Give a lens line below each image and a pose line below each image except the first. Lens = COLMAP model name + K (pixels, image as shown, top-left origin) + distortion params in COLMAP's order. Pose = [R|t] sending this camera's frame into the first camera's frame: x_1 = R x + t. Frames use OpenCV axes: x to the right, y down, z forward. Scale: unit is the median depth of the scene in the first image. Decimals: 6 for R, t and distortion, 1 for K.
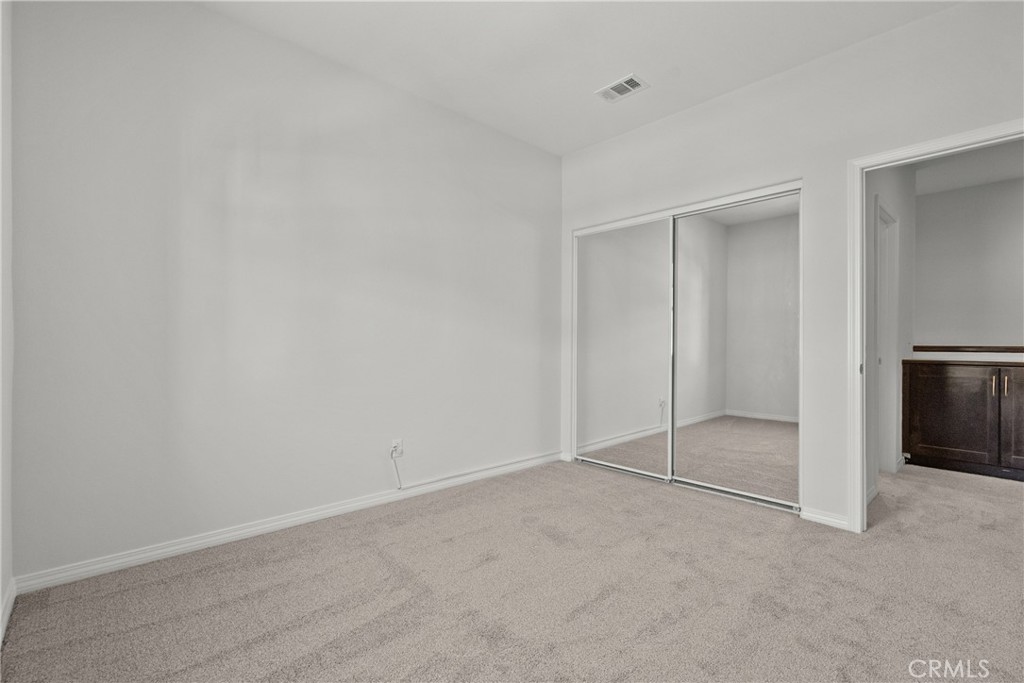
lens RADIAL K [[464.9, 0, 507.9], [0, 464.9, 344.1], [0, 0, 1]] dist [-0.006809, 0.003778]
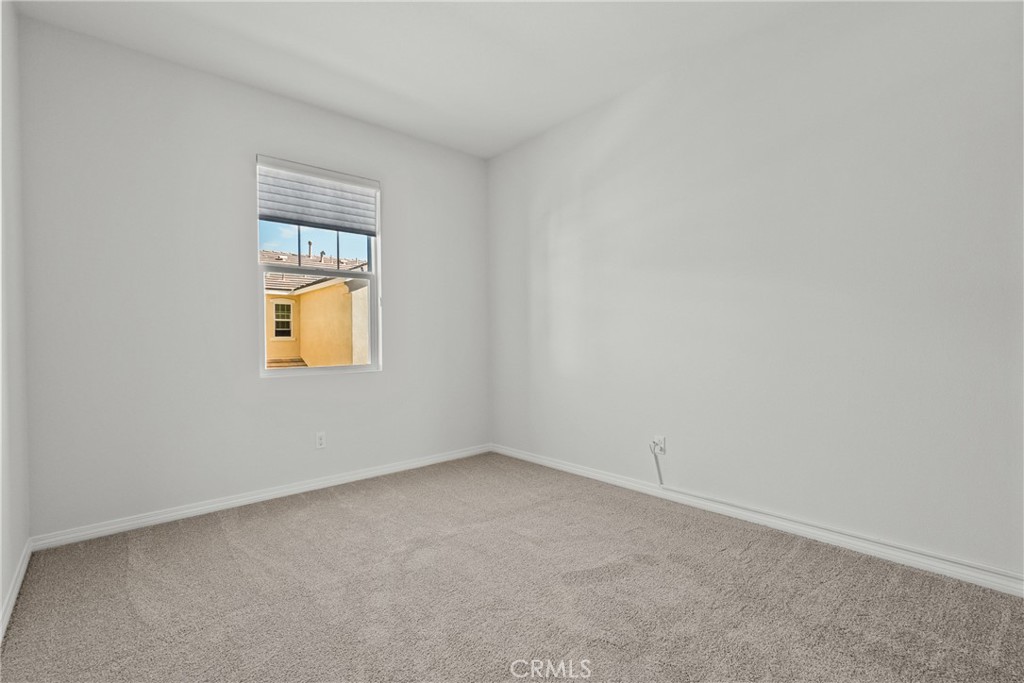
lens RADIAL K [[464.9, 0, 507.9], [0, 464.9, 344.1], [0, 0, 1]] dist [-0.006809, 0.003778]
pose [[-0.020933, 0.009920, -0.999732, 0.760962], [0.013939, 0.999856, 0.009630, -0.002781], [0.999684, -0.013733, -0.021068, 0.710963]]
